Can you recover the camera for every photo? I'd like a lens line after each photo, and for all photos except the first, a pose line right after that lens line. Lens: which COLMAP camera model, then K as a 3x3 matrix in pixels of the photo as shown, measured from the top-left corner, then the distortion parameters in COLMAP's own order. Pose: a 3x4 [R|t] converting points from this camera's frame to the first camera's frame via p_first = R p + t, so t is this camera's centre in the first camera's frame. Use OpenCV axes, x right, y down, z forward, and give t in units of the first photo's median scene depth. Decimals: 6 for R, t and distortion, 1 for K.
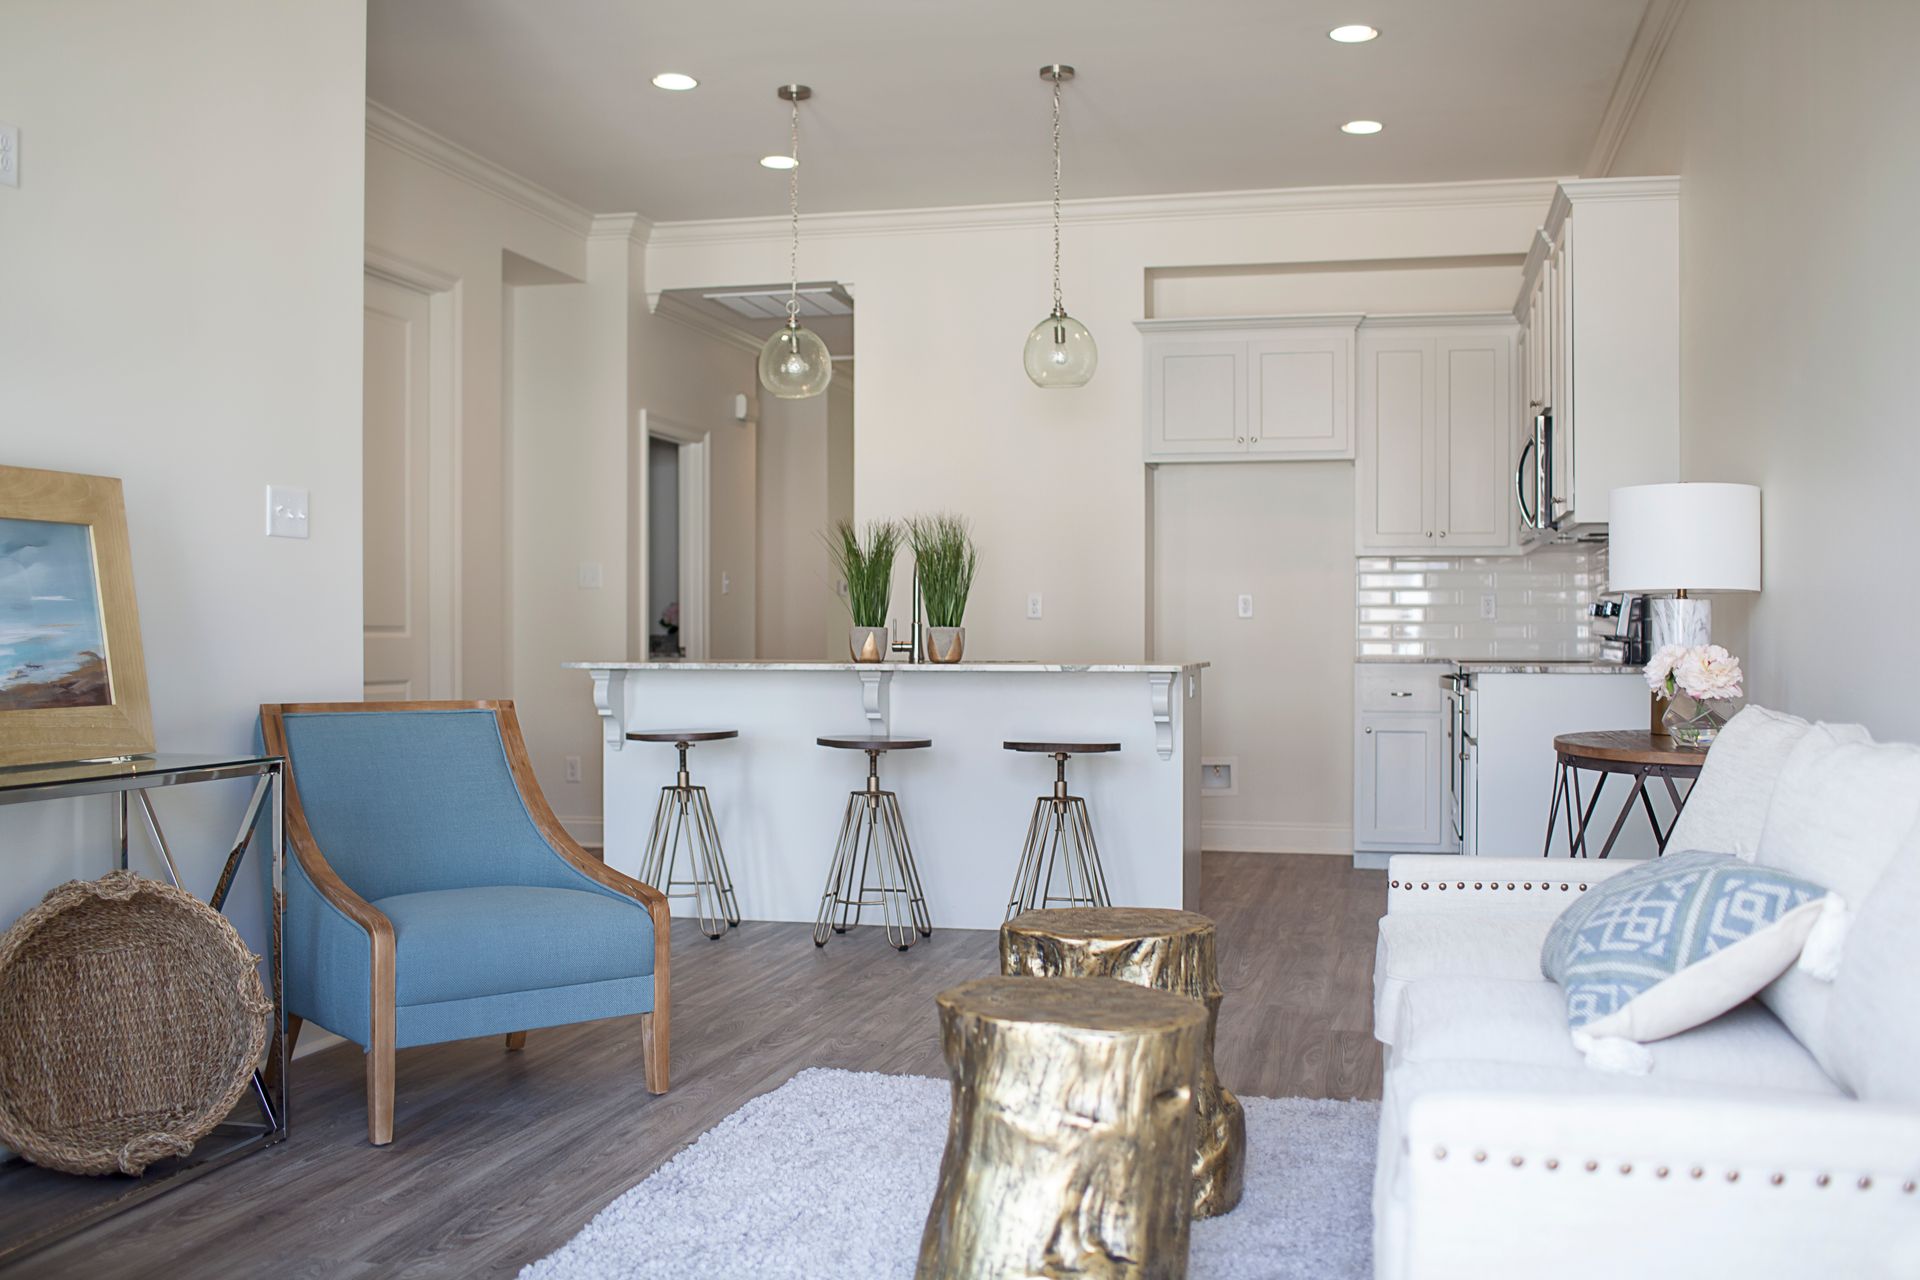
lens RADIAL K [[1891.0, 0, 968.0], [0, 1891.0, 634.8], [0, 0, 1]] dist [0.003913, 0.000000]
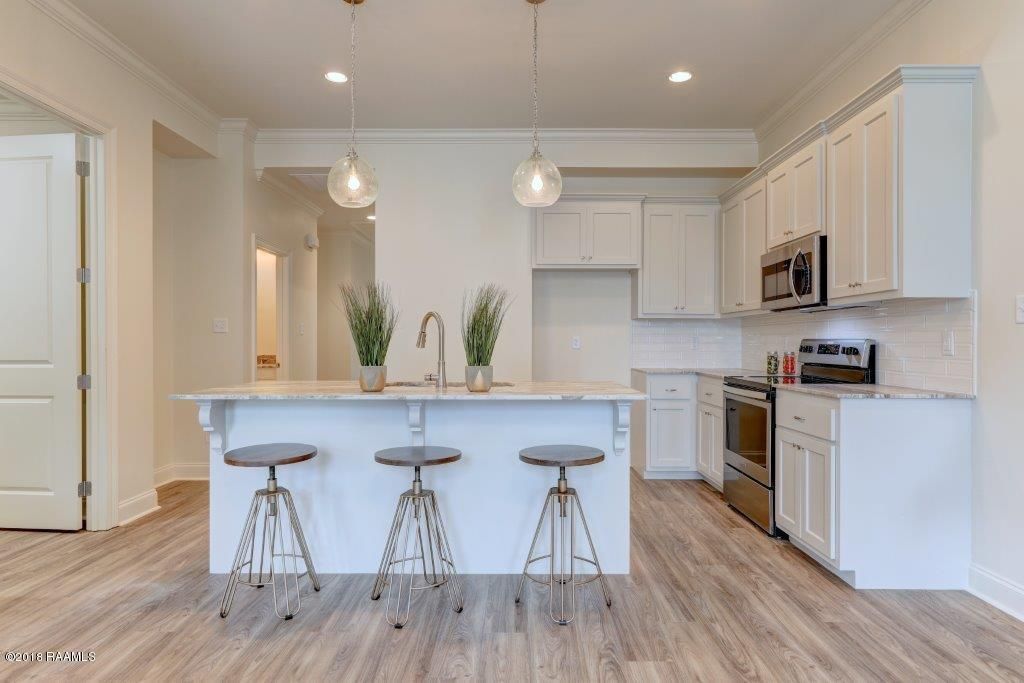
lens RADIAL K [[570.2, 0, 513.6], [0, 570.2, 341.5], [0, 0, 1]] dist [-0.005597, 0.001662]
pose [[0.973250, 0.000031, 0.229750, -0.065306], [0.000284, 0.999999, -0.001339, -0.018580], [-0.229749, 0.001368, 0.973249, 0.491244]]
